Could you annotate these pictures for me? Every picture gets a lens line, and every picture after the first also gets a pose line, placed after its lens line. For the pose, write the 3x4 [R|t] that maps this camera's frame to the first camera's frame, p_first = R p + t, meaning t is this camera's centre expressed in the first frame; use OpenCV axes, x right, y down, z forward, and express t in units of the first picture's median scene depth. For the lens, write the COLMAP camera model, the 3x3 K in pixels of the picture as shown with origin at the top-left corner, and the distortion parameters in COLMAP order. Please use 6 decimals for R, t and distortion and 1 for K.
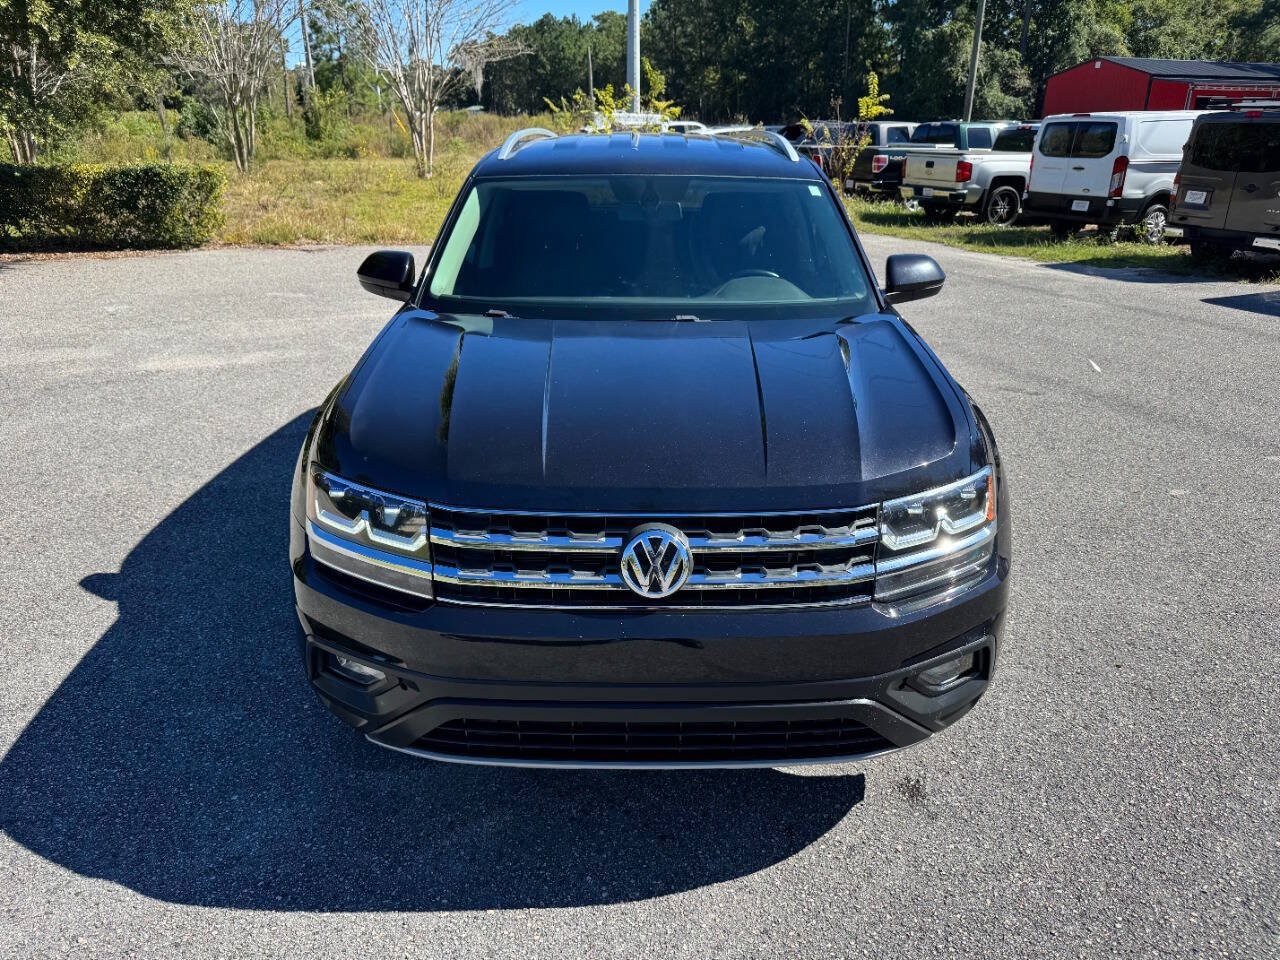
lens RADIAL K [[908.6, 0, 653.1], [0, 908.6, 488.3], [0, 0, 1]] dist [0.016229, -0.019573]
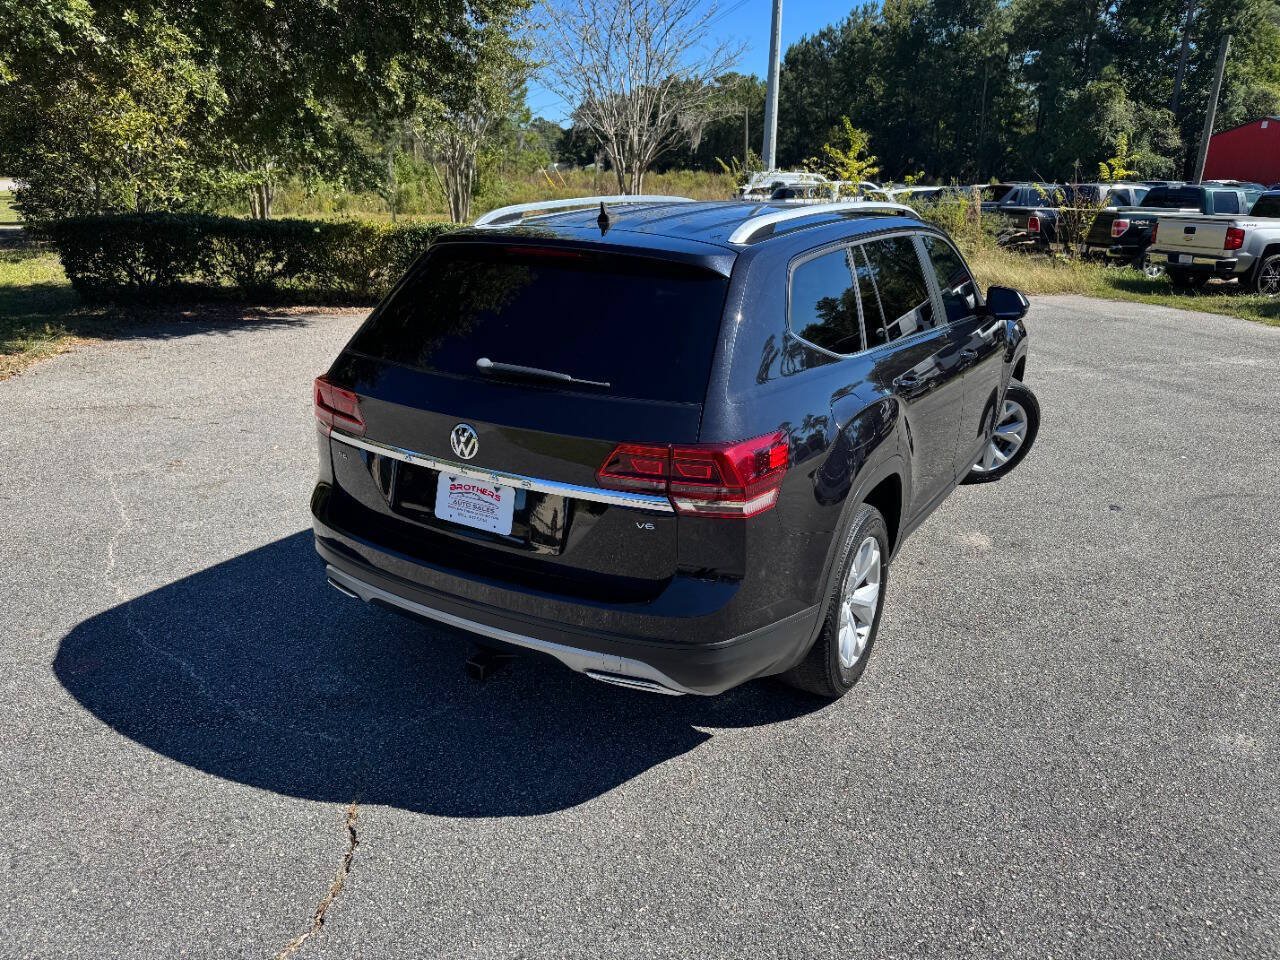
lens RADIAL K [[908.6, 0, 642.4], [0, 908.6, 479.9], [0, 0, 1]] dist [0.016229, -0.019573]
pose [[0.993164, 0.043284, -0.108406, -0.728446], [-0.049903, 0.997003, -0.059108, -0.084763], [0.105523, 0.064114, 0.992348, 0.144697]]
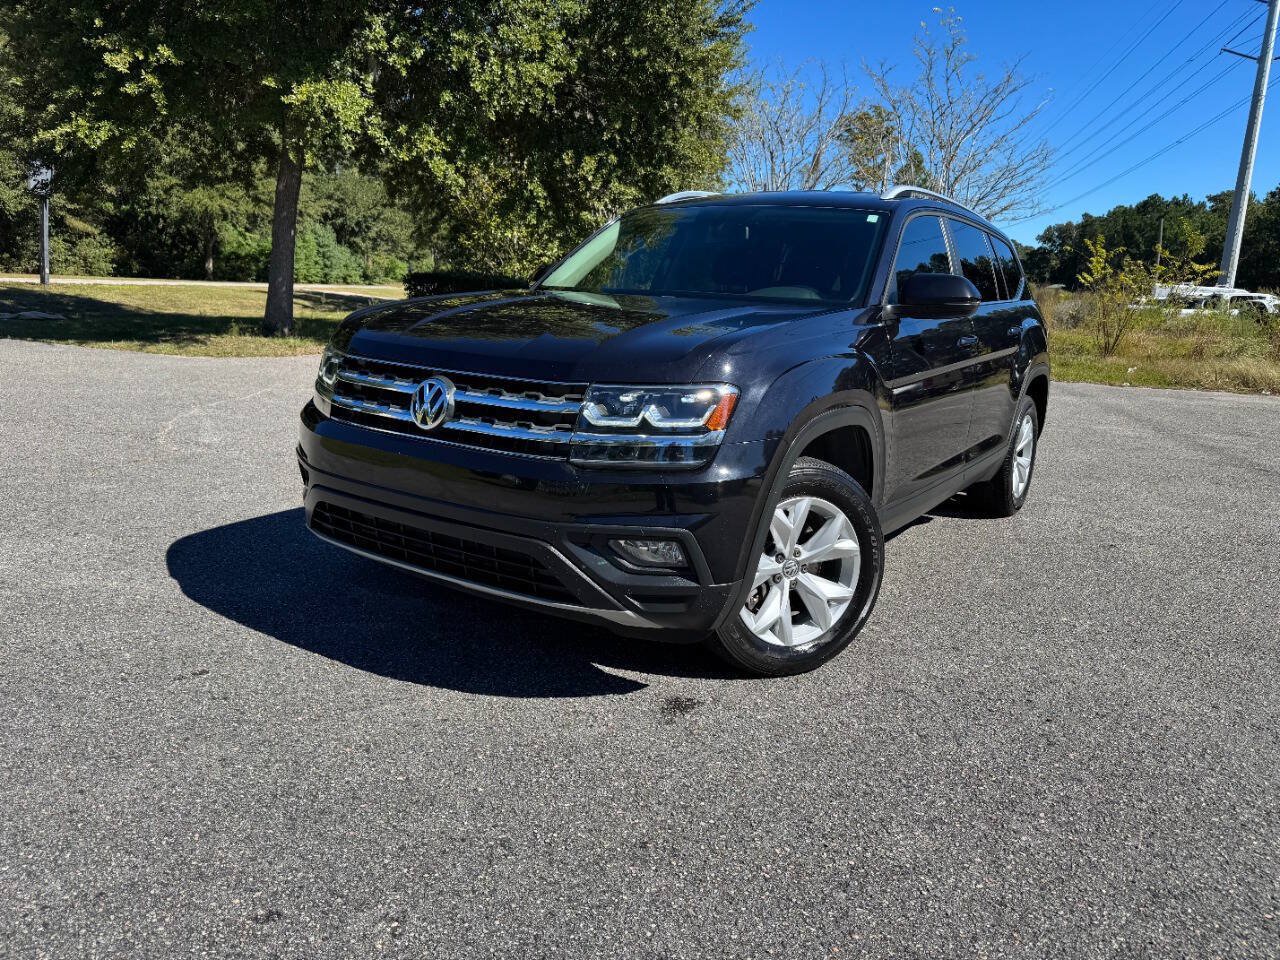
lens RADIAL K [[905.6, 0, 648.3], [0, 905.6, 483.9], [0, 0, 1]] dist [0.029652, -0.030879]
pose [[0.824609, 0.152293, -0.544819, 0.588848], [-0.247352, 0.963205, -0.105134, 0.149400], [0.508761, 0.221456, 0.831937, 0.040456]]
